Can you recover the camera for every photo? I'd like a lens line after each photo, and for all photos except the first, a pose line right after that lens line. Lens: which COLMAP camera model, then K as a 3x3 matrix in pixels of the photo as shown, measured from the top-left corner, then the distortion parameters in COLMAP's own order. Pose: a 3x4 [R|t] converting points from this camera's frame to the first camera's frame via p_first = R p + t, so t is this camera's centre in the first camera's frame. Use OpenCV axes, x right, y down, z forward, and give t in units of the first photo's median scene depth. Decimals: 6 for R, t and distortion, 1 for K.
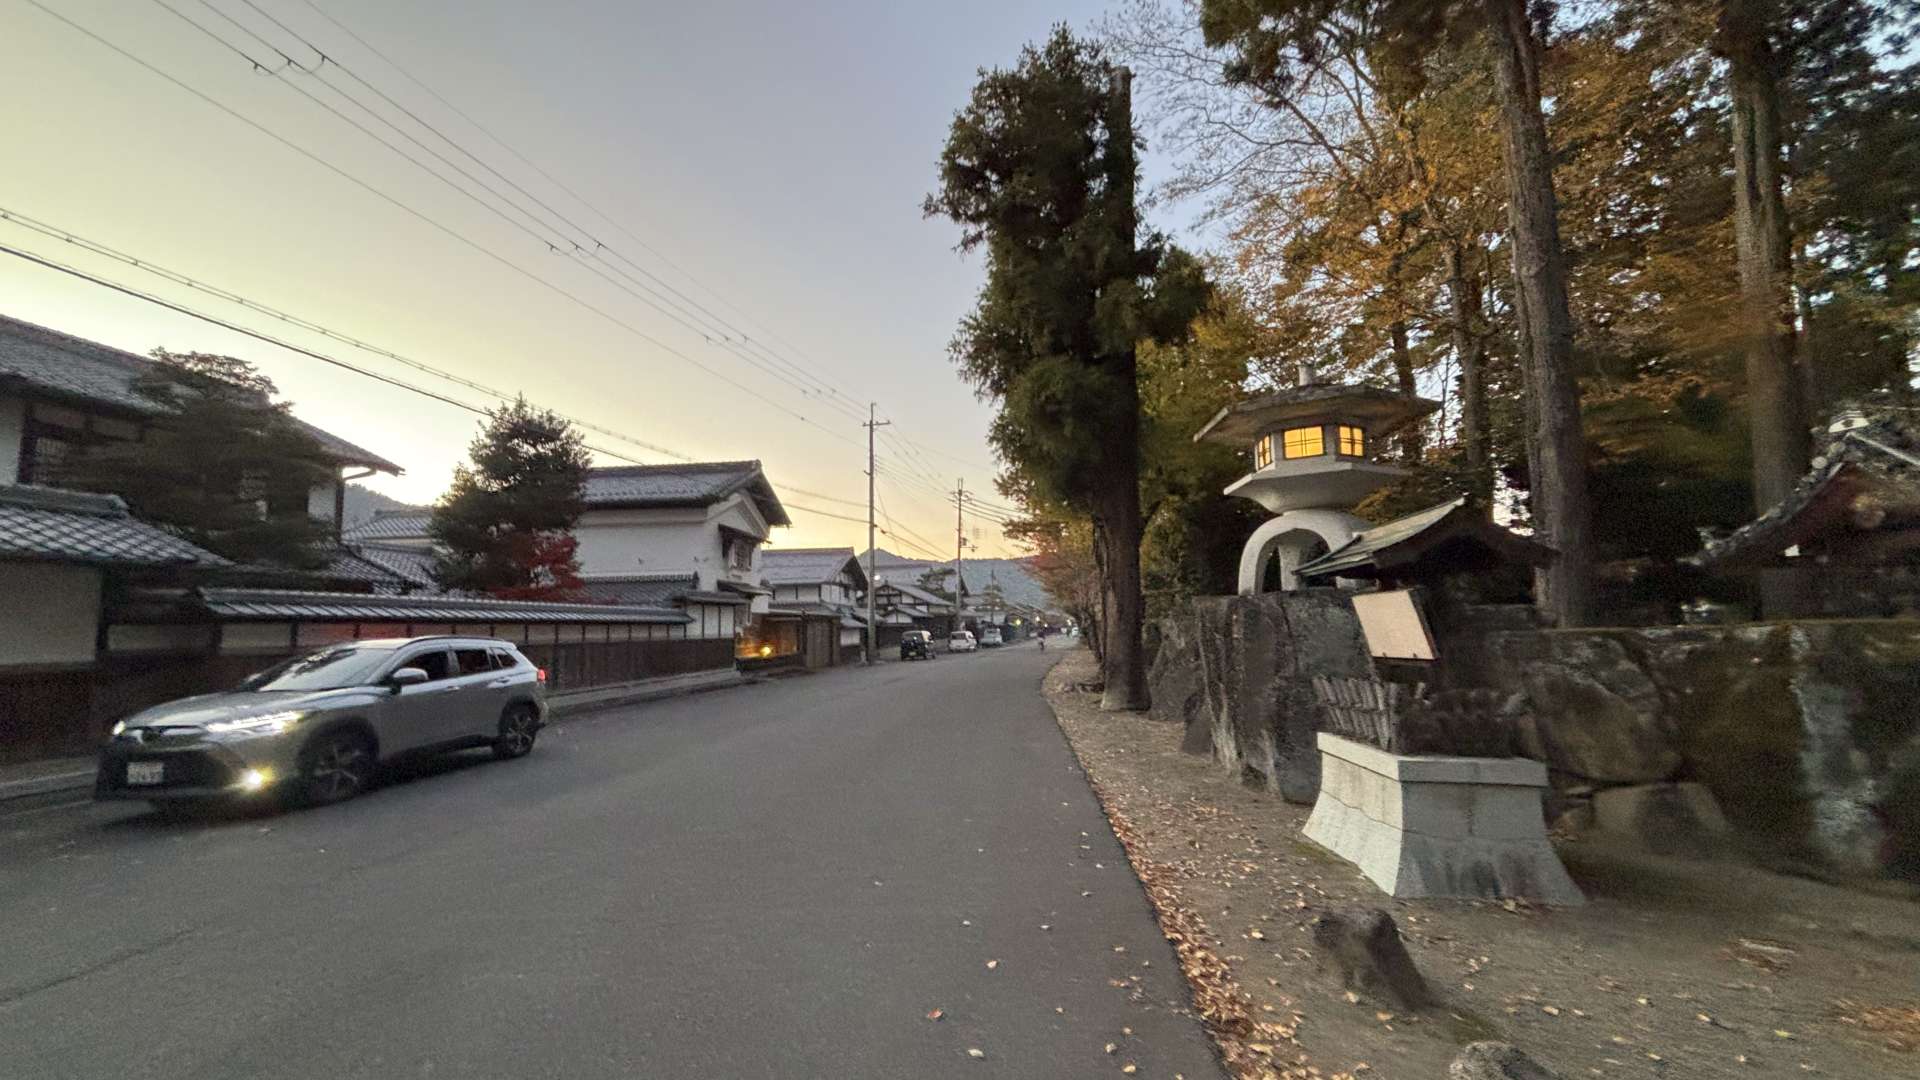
lens RADIAL K [[775.8, 0, 954.6], [0, 775.8, 542.5], [0, 0, 1]] dist [0.000567, -0.000209]
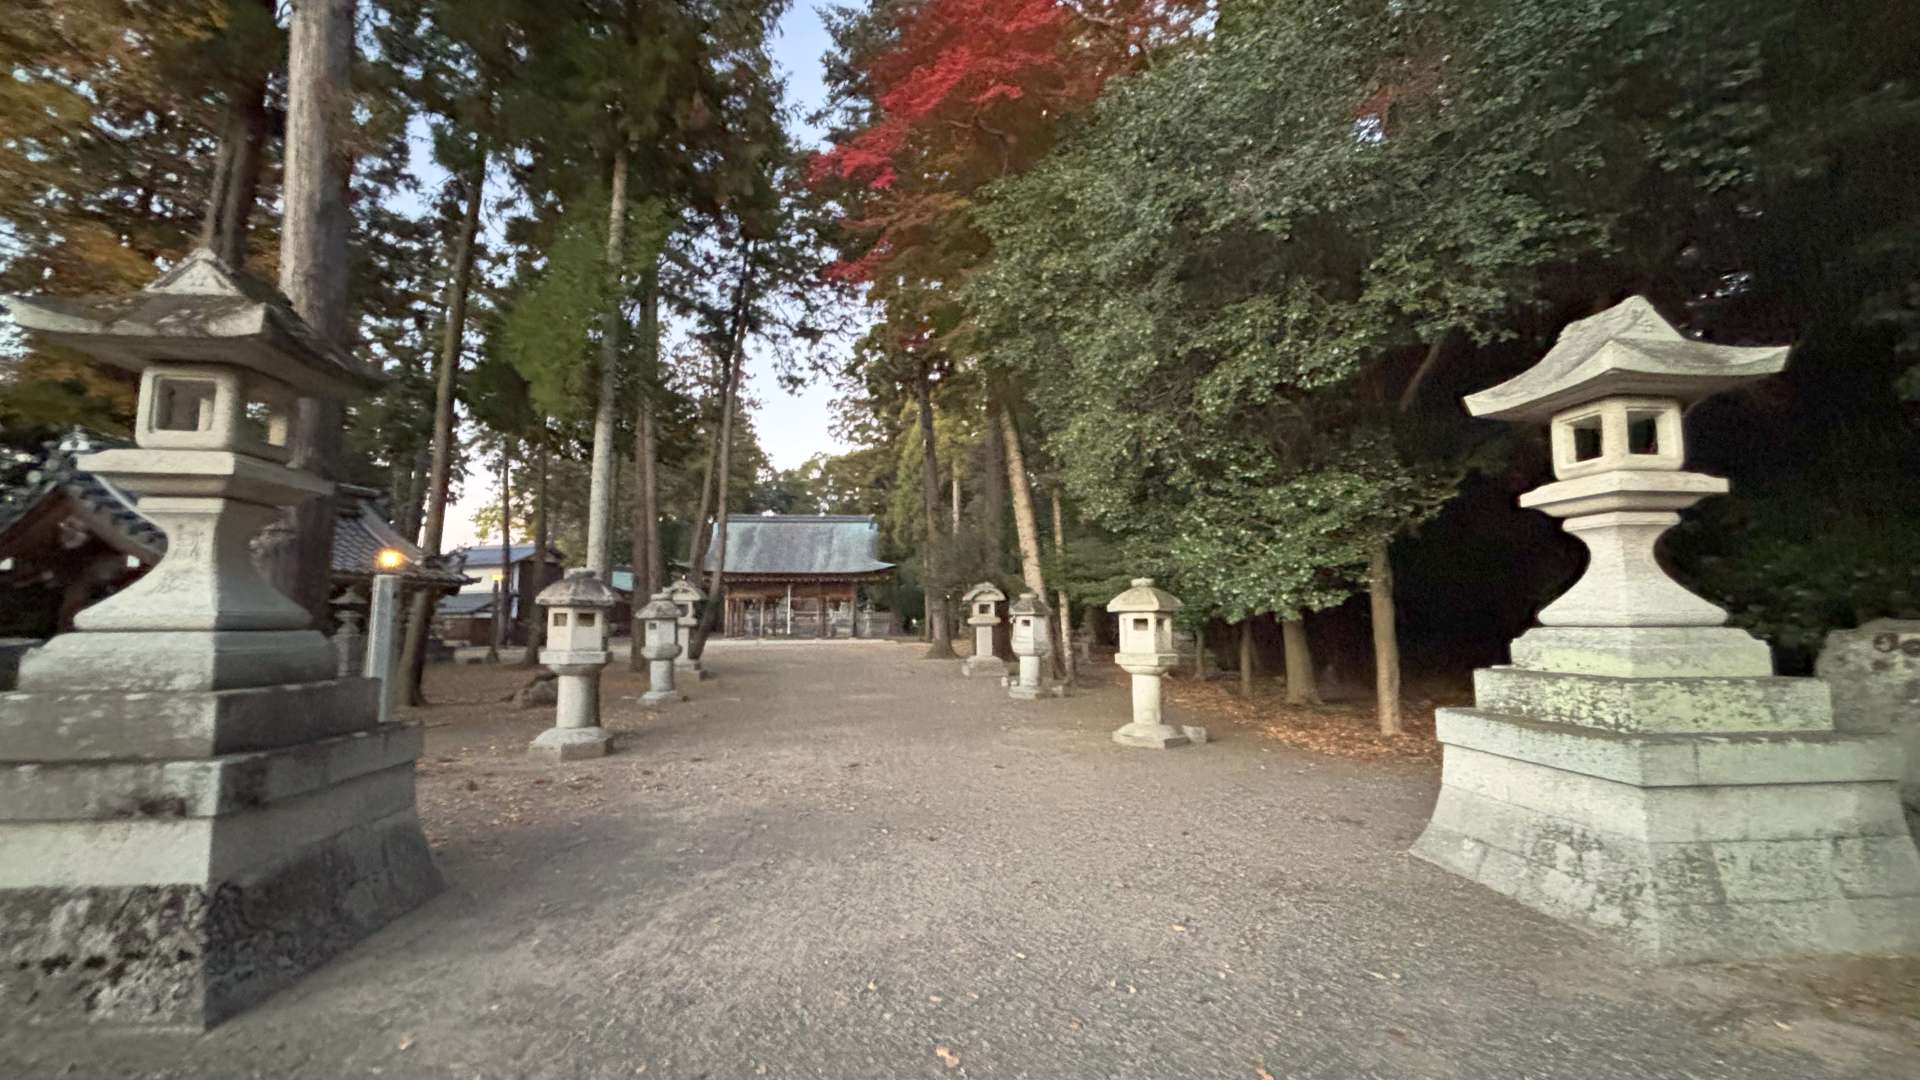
lens RADIAL K [[775.8, 0, 954.6], [0, 775.8, 542.5], [0, 0, 1]] dist [0.000567, -0.000209]
pose [[0.161142, 0.116803, 0.979995, 0.345679], [-0.112524, 0.988671, -0.099335, -0.053068], [-0.980496, -0.094266, 0.172459, -0.329510]]
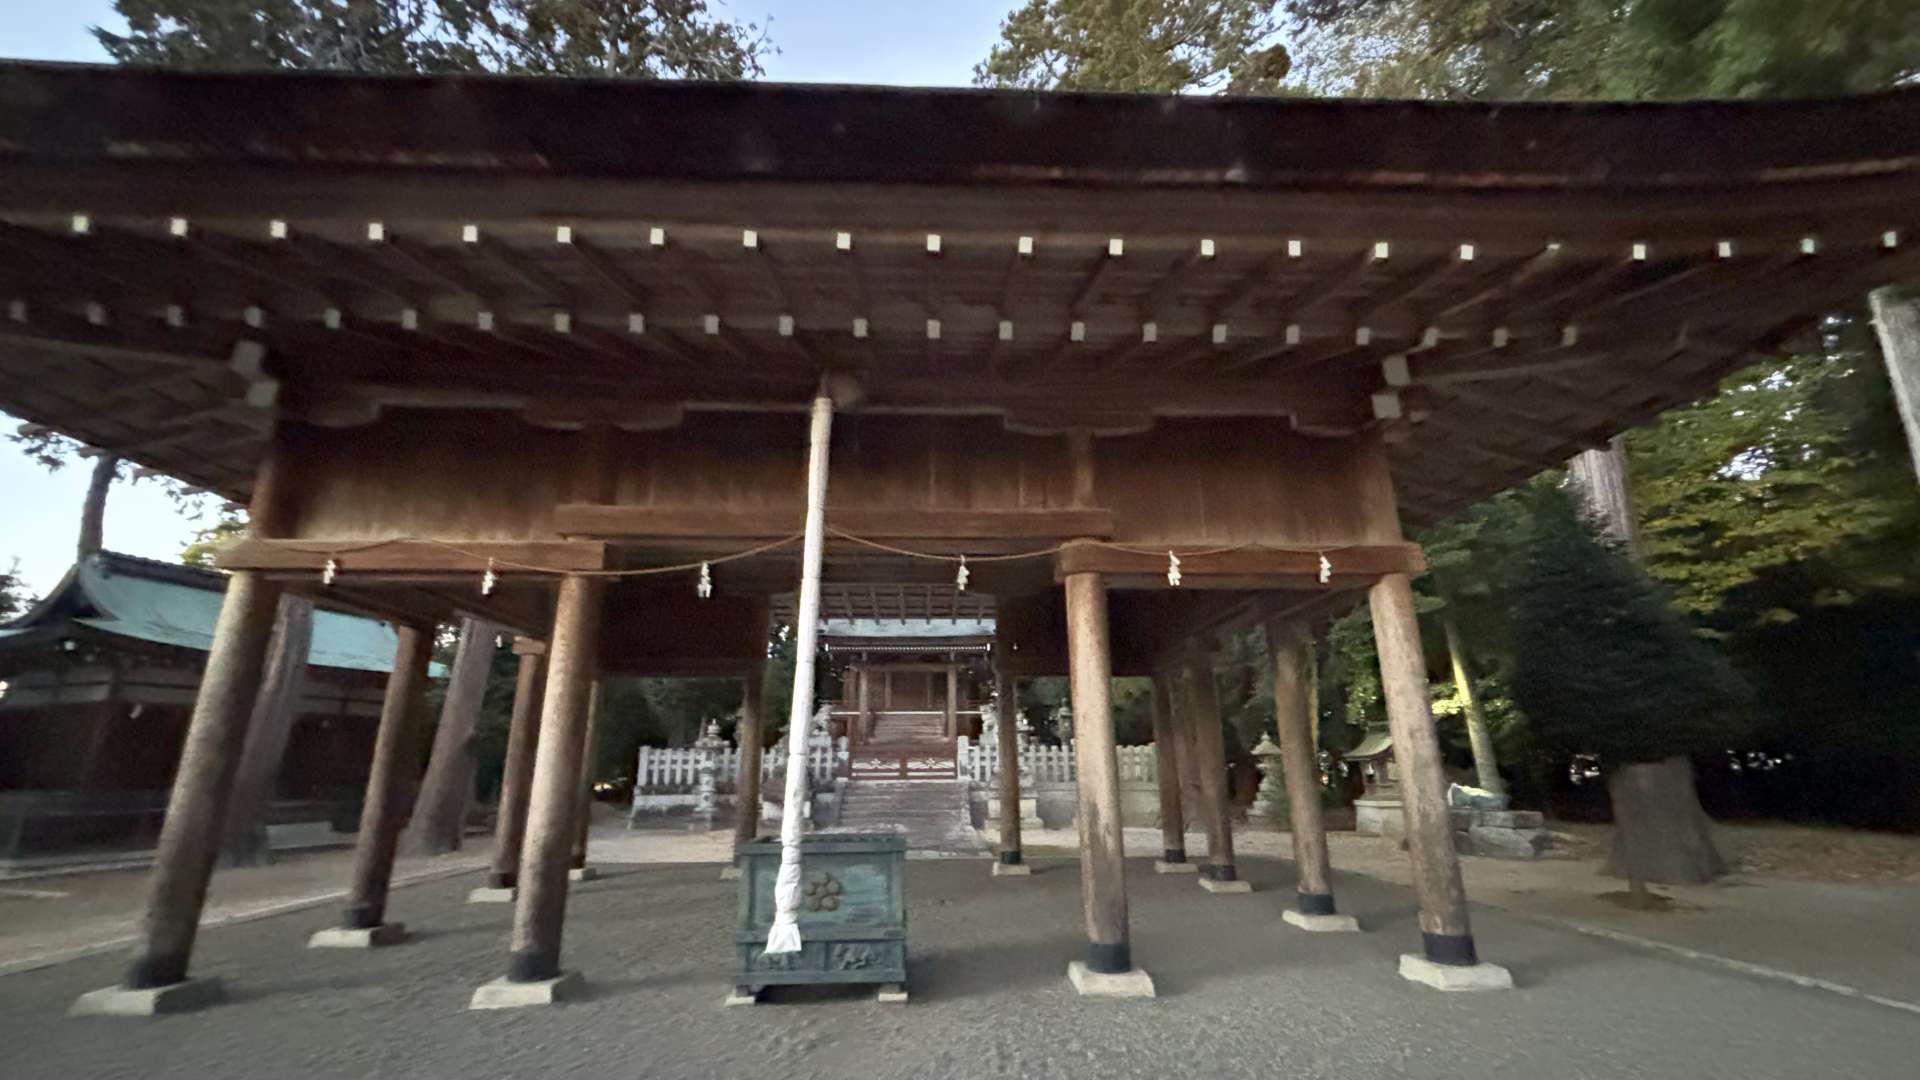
lens RADIAL K [[797.5, 0, 960.2], [0, 797.5, 530.1], [0, 0, 1]] dist [-0.006025, 0.000464]
pose [[0.218932, 0.300331, 0.928369, 5.671315], [-0.111647, 0.952913, -0.281942, 0.069275], [-0.969332, -0.041923, 0.242154, 1.724399]]
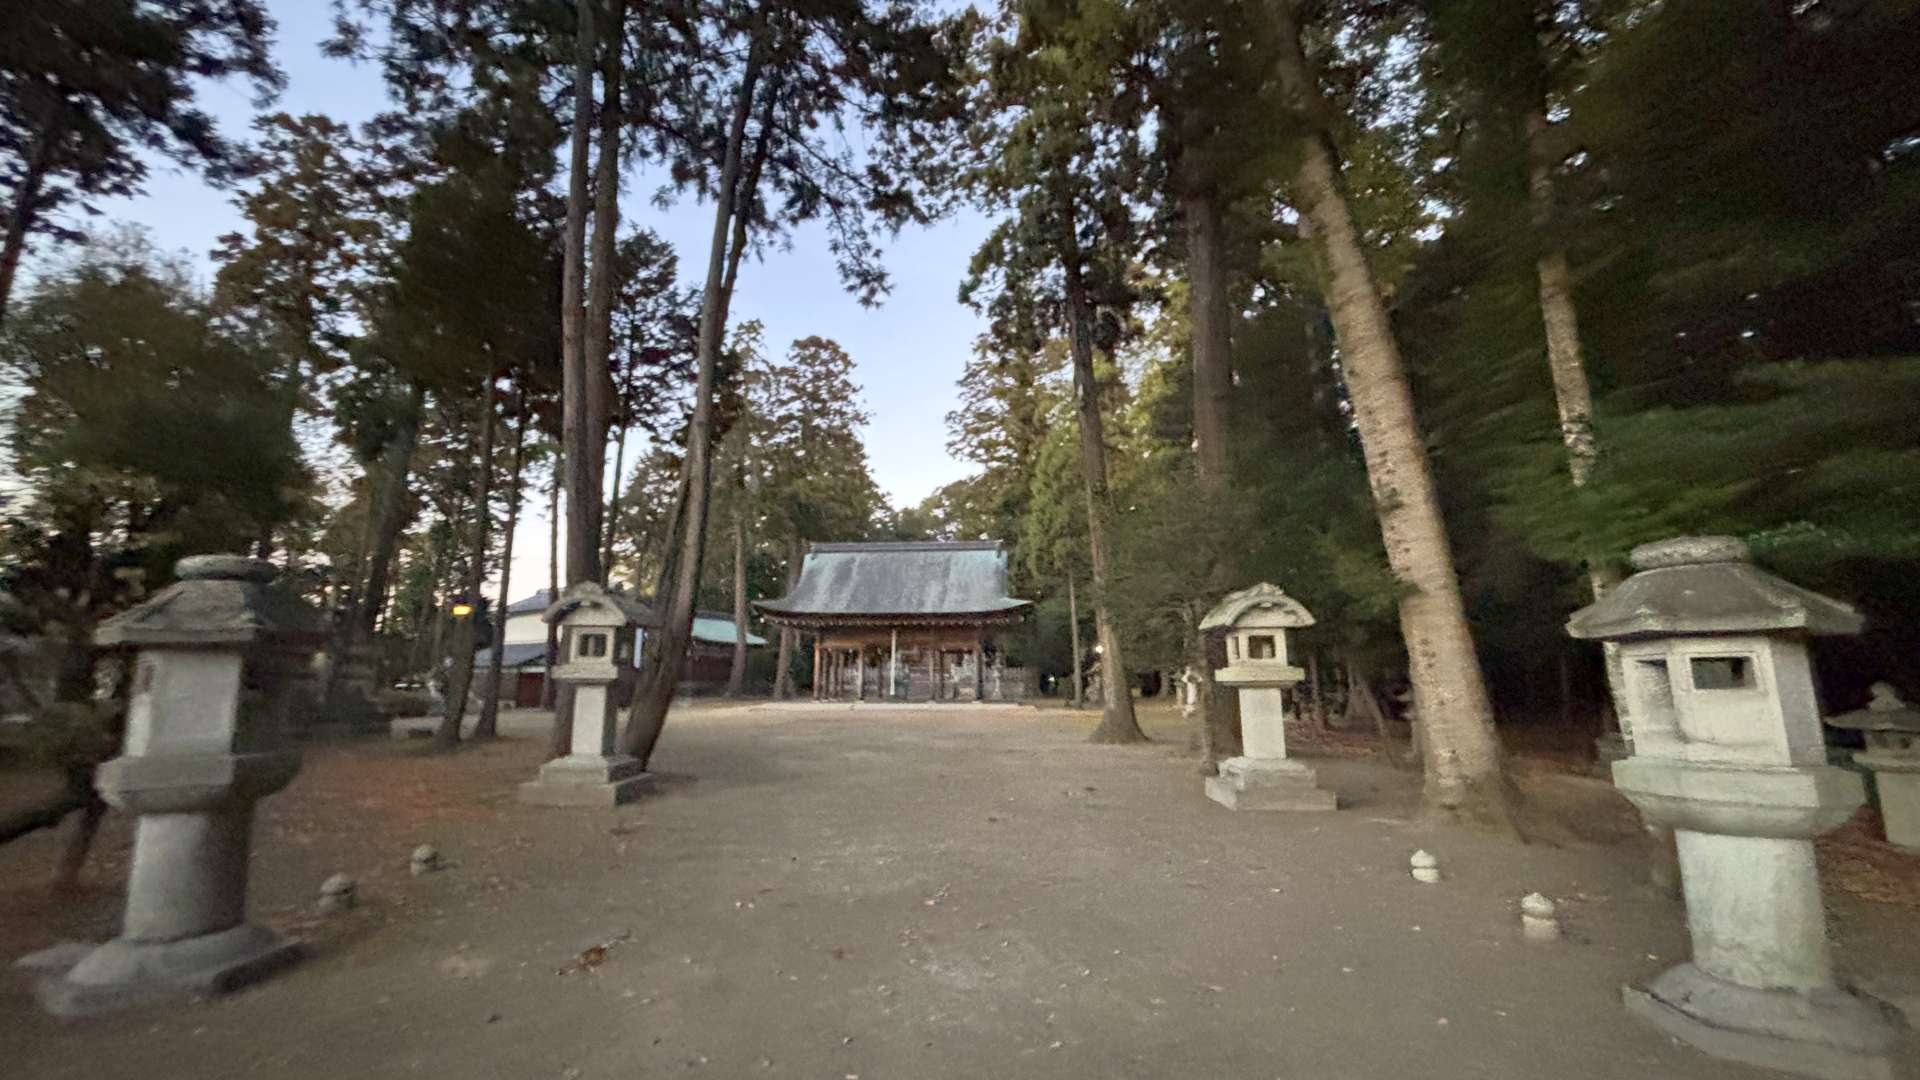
lens RADIAL K [[780.9, 0, 963.6], [0, 780.9, 516.8], [0, 0, 1]] dist [0.000973, -0.000046]
pose [[0.310950, 0.213623, 0.926108, 1.796273], [-0.116398, 0.975637, -0.185966, -0.024717], [-0.943272, -0.049971, 0.328240, 0.063190]]
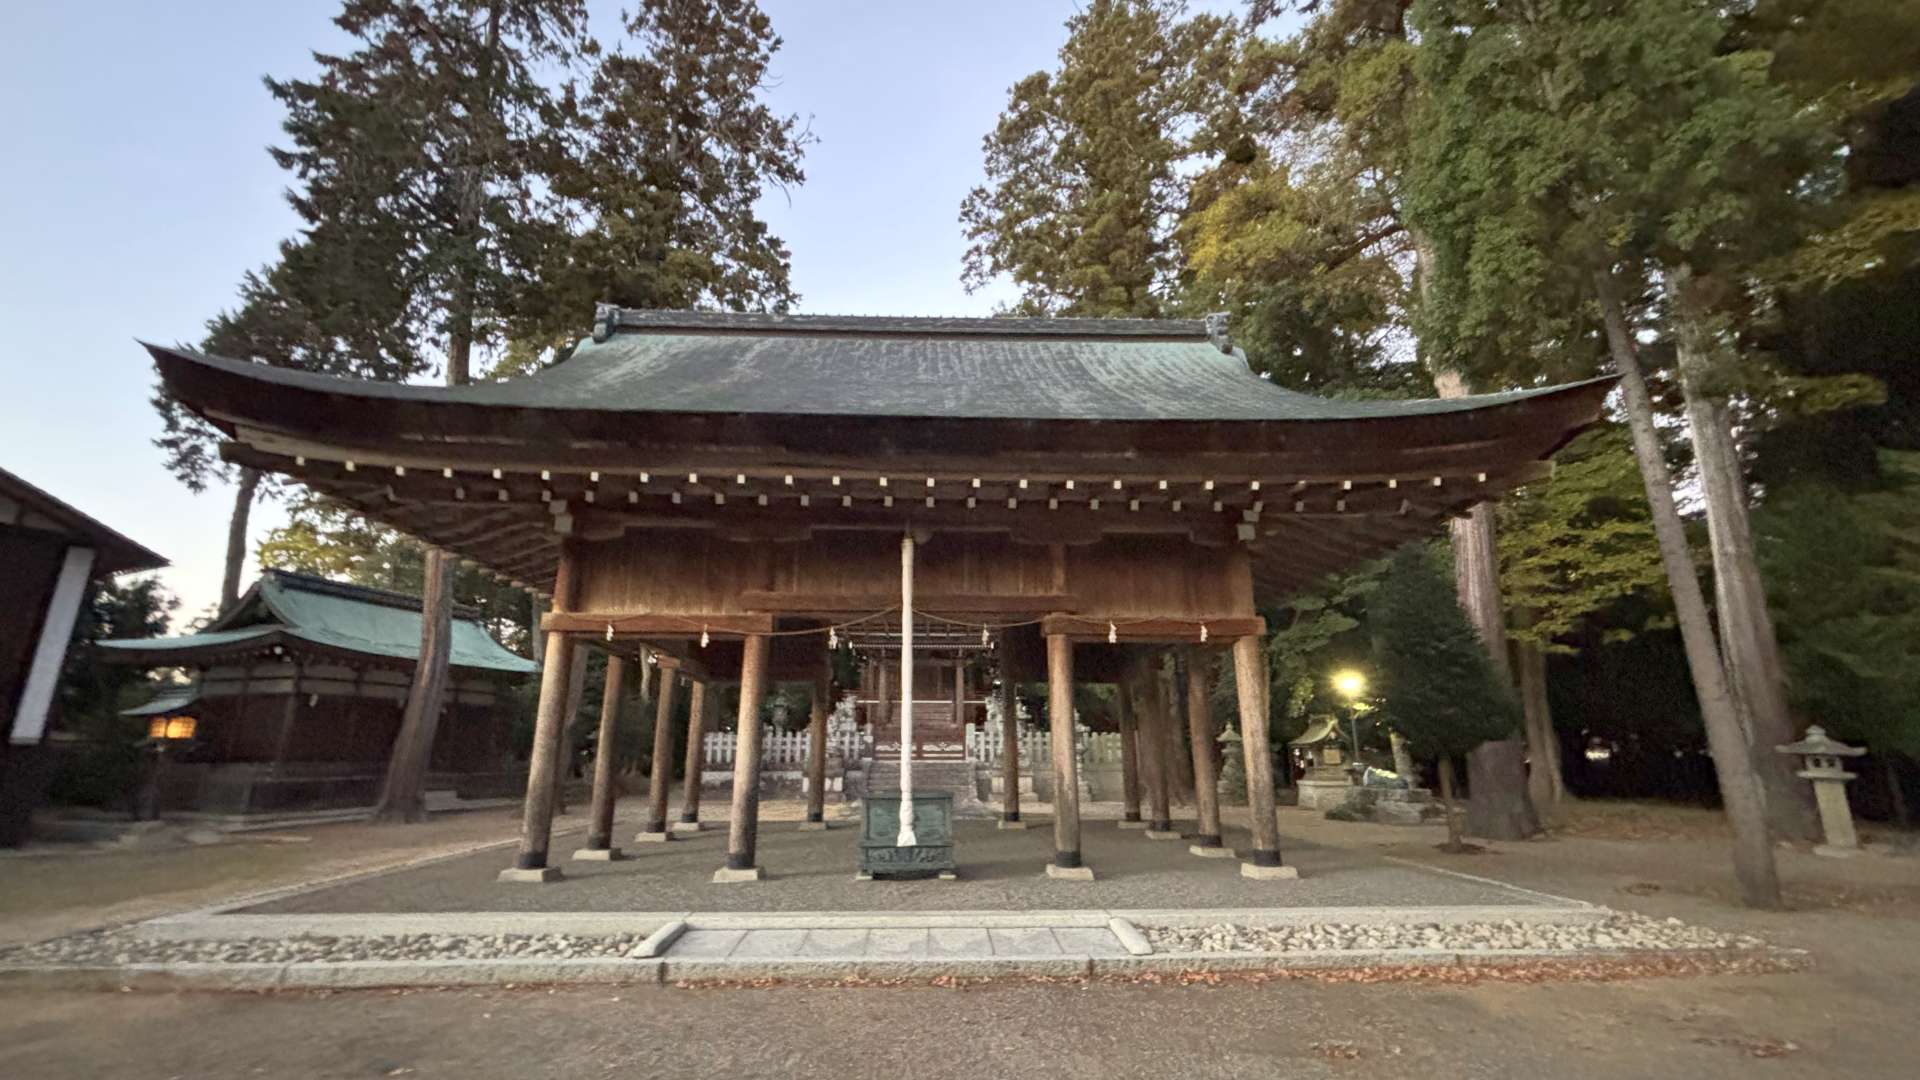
lens RADIAL K [[797.5, 0, 960.2], [0, 797.5, 530.1], [0, 0, 1]] dist [-0.006025, 0.000464]
pose [[0.218119, 0.282555, 0.934123, 5.210485], [-0.119033, 0.957726, -0.261901, 0.070486], [-0.968636, -0.054066, 0.242532, 1.653857]]
